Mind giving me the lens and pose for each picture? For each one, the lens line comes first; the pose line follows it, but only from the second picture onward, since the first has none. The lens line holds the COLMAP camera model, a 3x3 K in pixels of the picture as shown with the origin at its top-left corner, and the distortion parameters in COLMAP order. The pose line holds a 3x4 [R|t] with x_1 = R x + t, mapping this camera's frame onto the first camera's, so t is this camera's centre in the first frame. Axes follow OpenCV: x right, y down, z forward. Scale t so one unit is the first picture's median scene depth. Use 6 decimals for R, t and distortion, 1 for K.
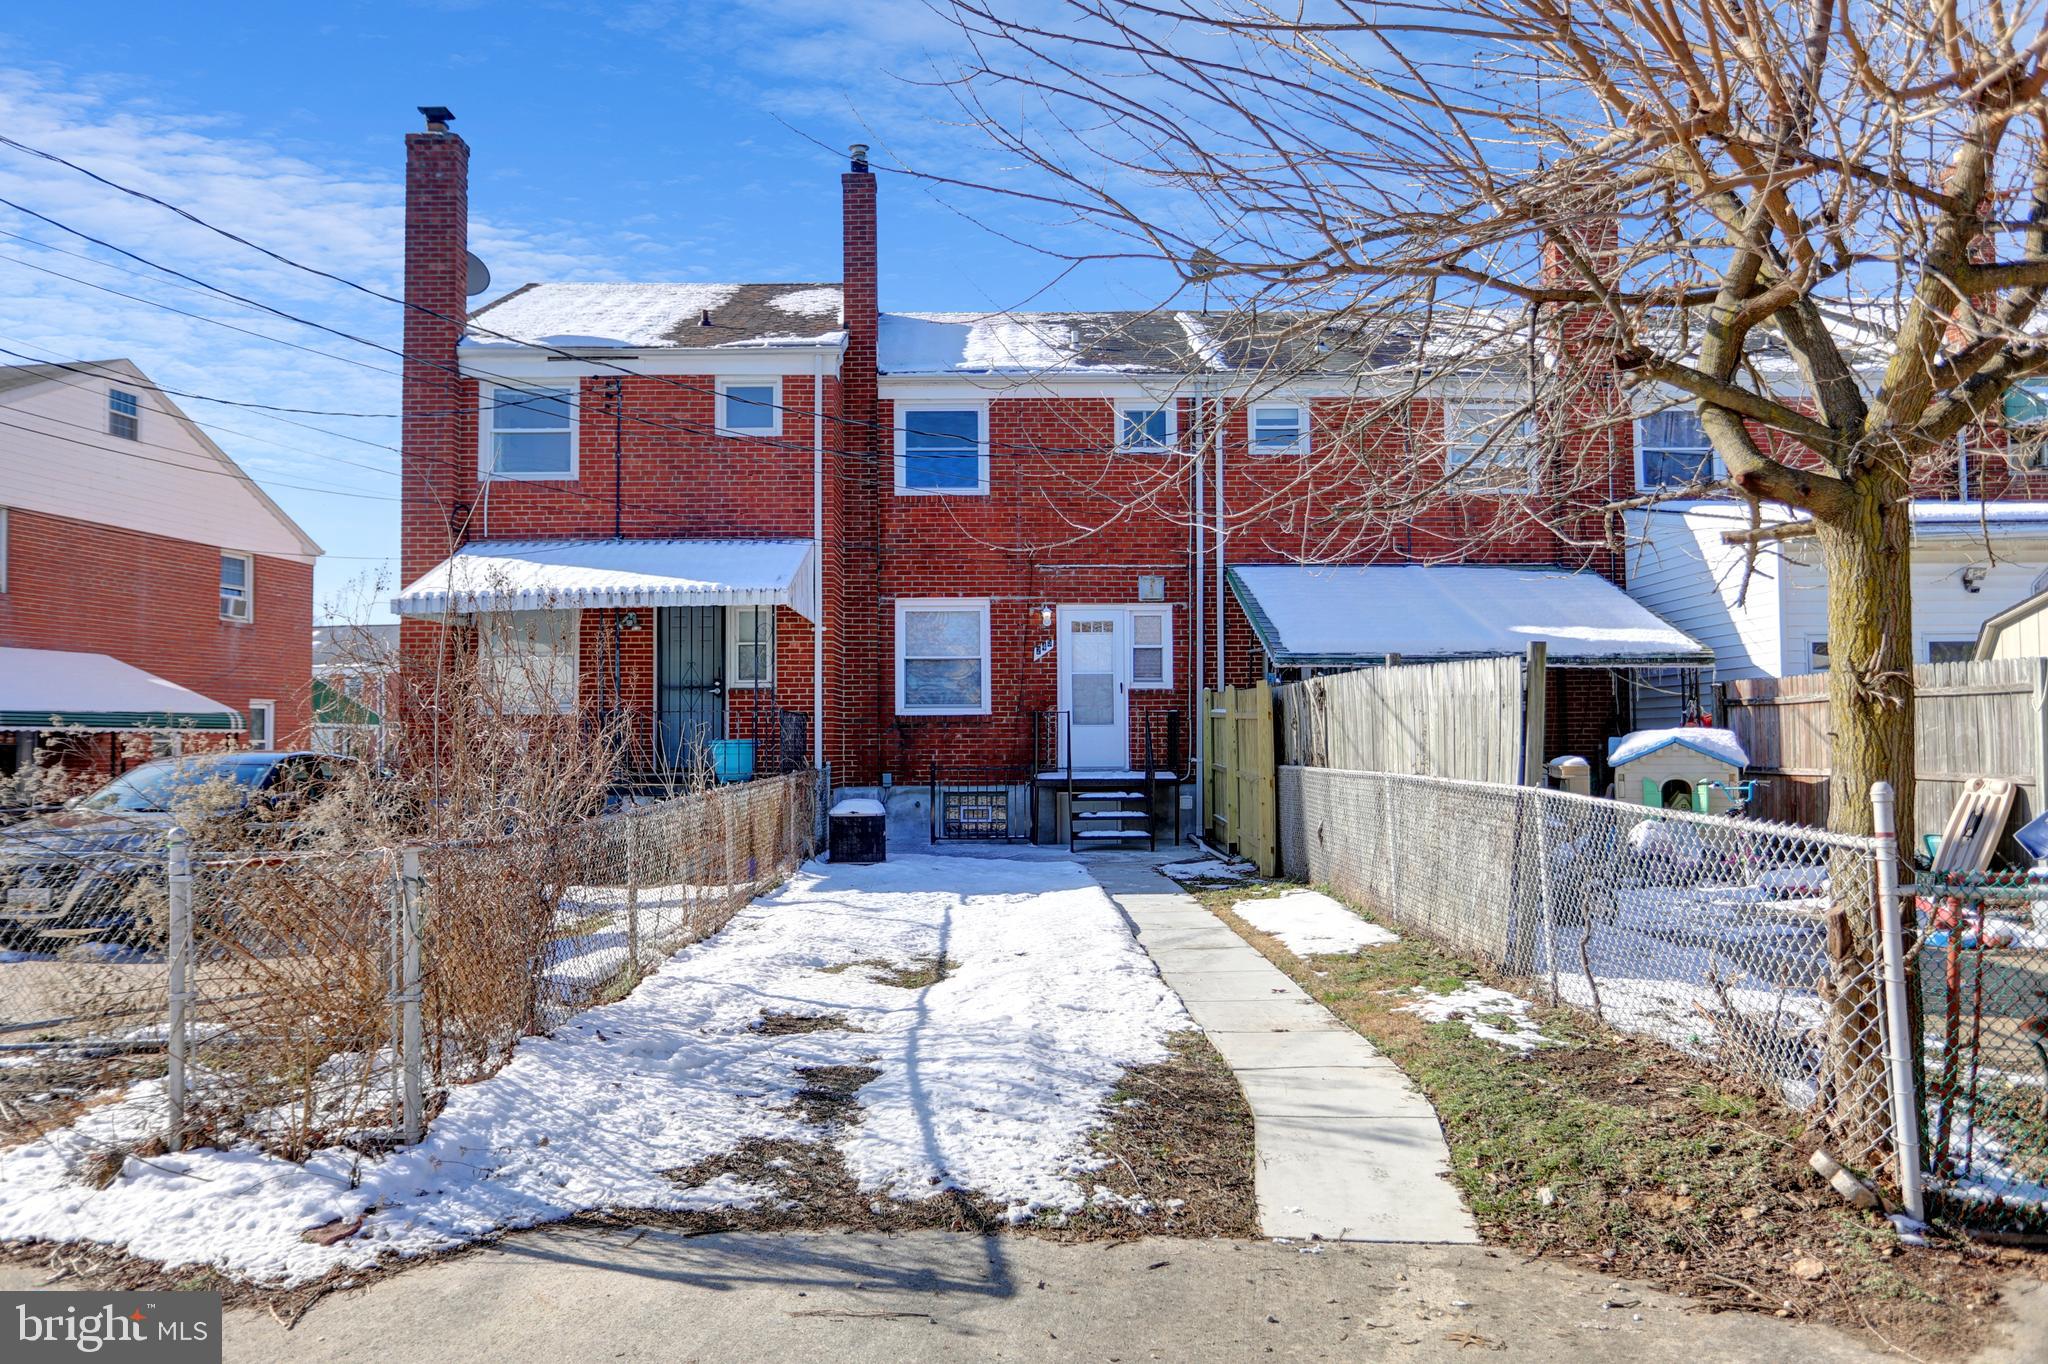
lens RADIAL K [[1475.7, 0, 1025.0], [0, 1475.7, 687.8], [0, 0, 1]] dist [-0.027198, -0.005350]
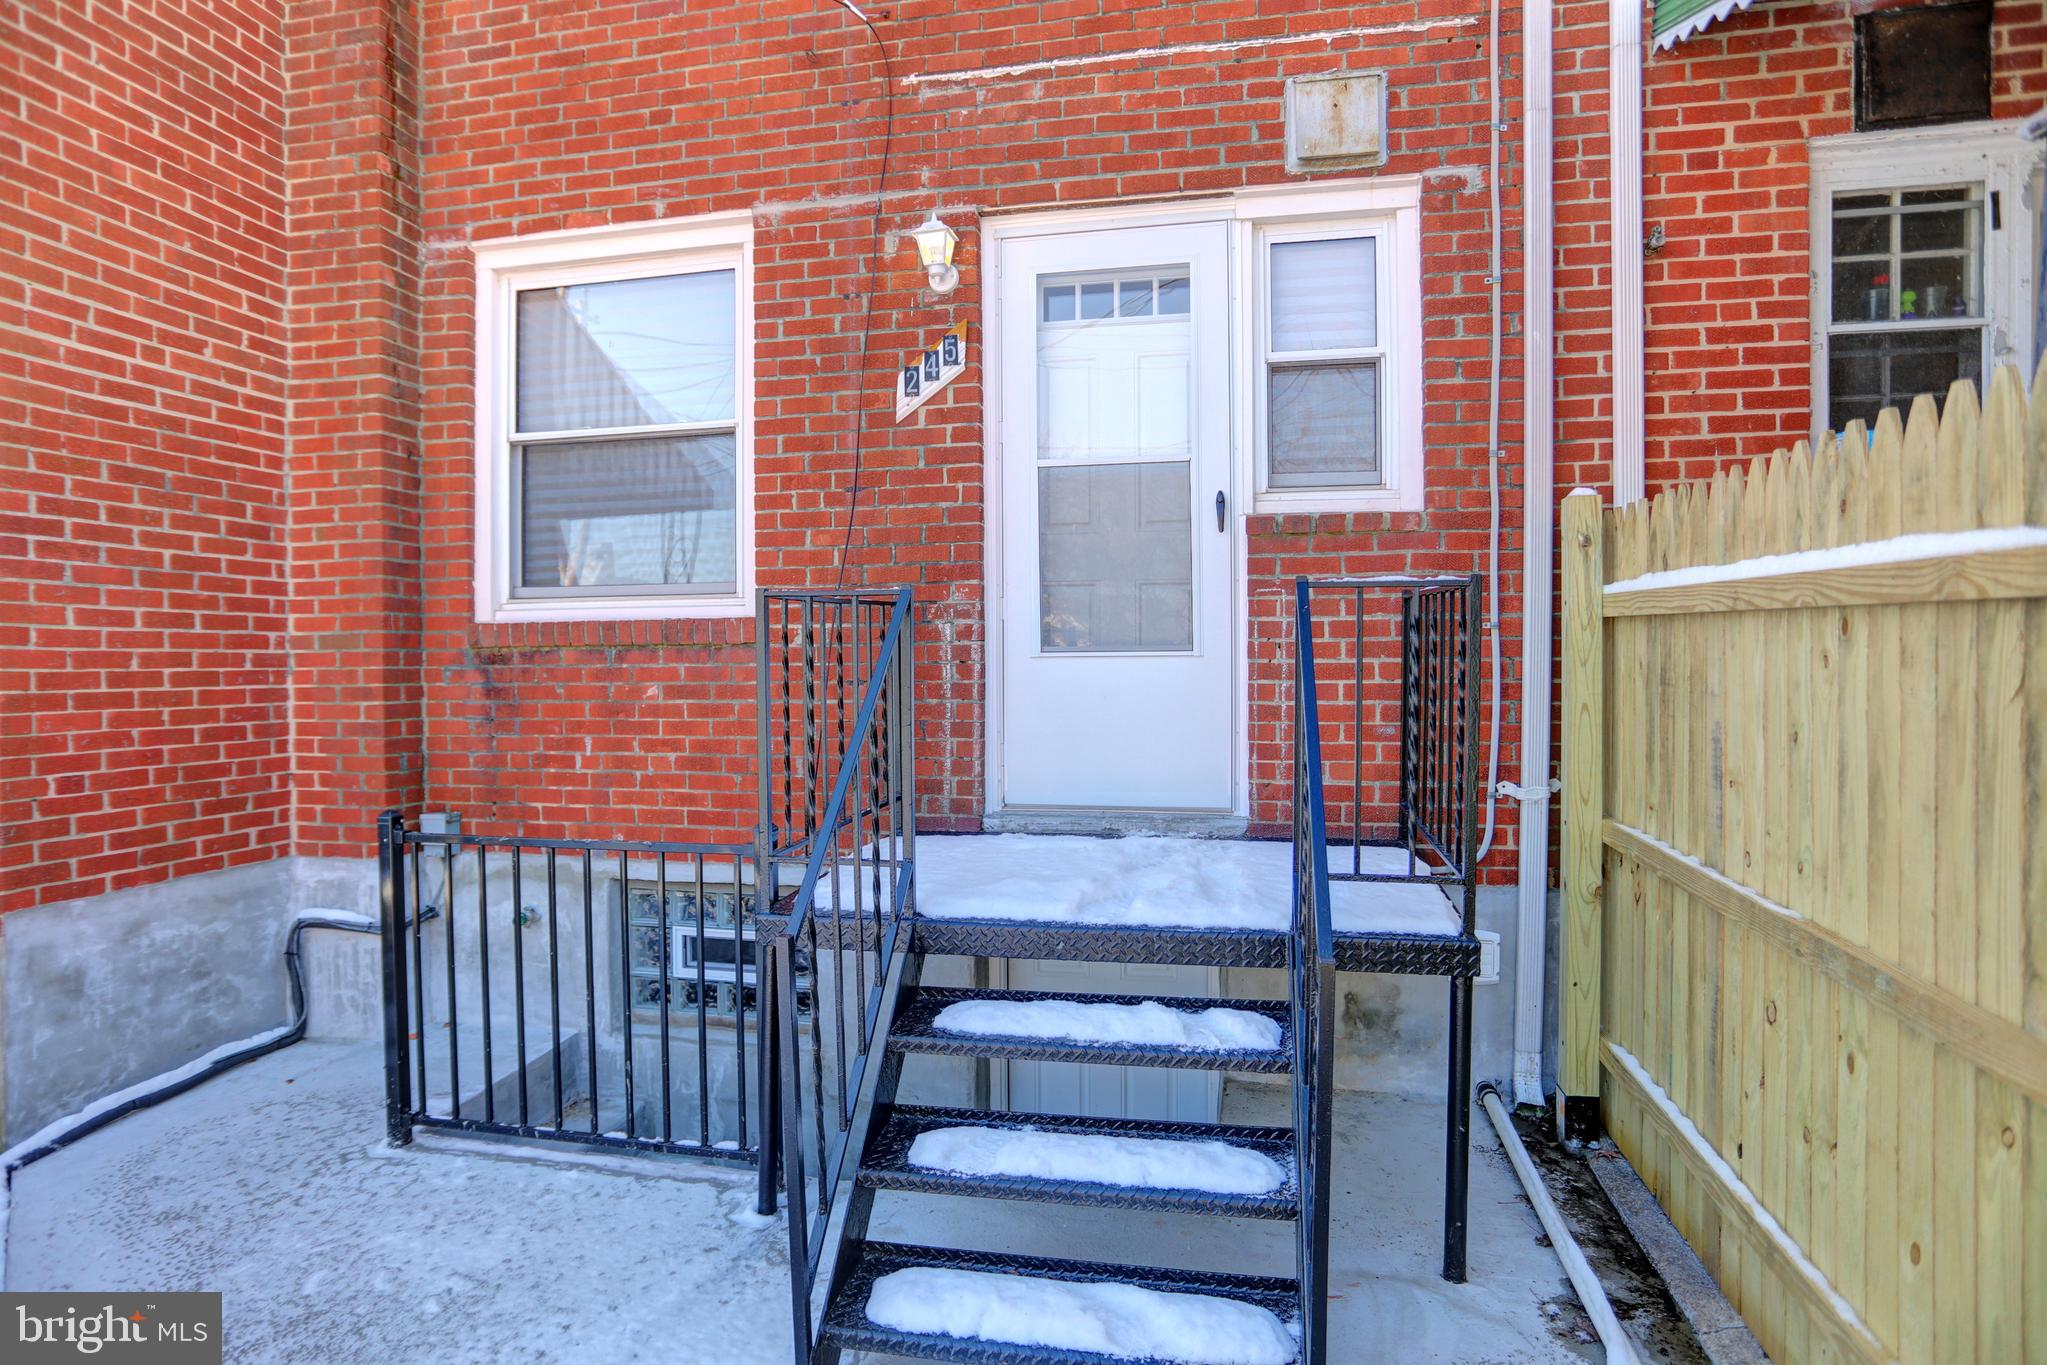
lens RADIAL K [[1112.6, 0, 1007.7], [0, 1112.6, 683.7], [0, 0, 1]] dist [-0.043729, 0.016087]
pose [[0.975991, 0.002896, -0.217792, 0.071969], [0.010250, 0.998193, 0.059205, 0.018814], [0.217570, -0.060016, 0.974198, 0.797748]]
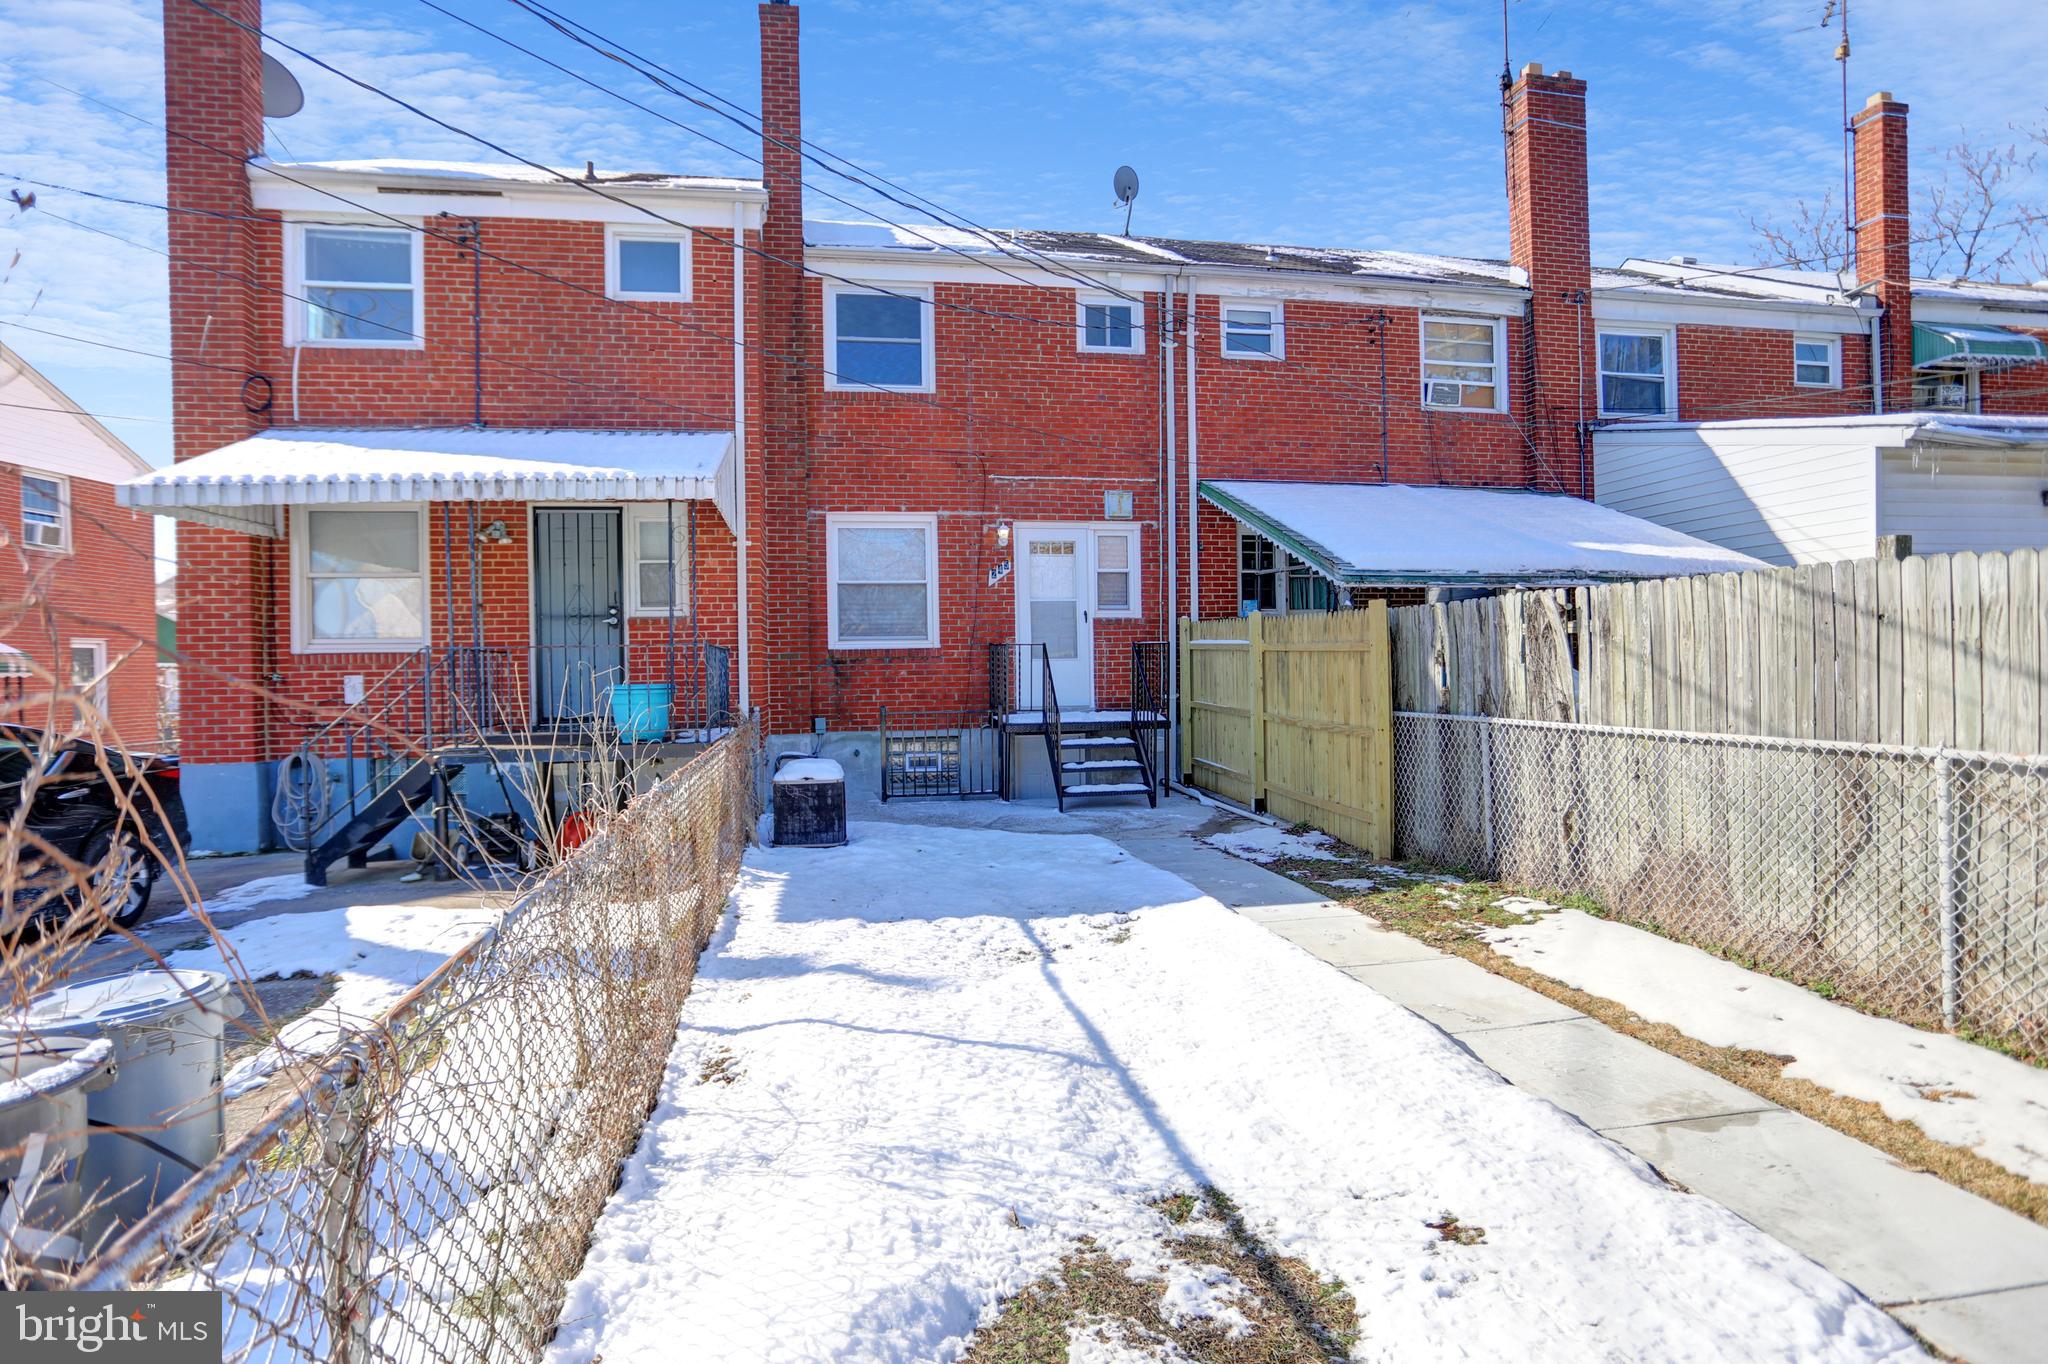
lens RADIAL K [[1113.2, 0, 1026.4], [0, 1113.2, 672.8], [0, 0, 1]] dist [-0.043729, 0.016087]
pose [[0.986686, -0.010194, 0.162316, -0.079313], [0.003623, 0.999164, 0.040728, 0.006369], [-0.162595, -0.039598, 0.985898, 0.345103]]
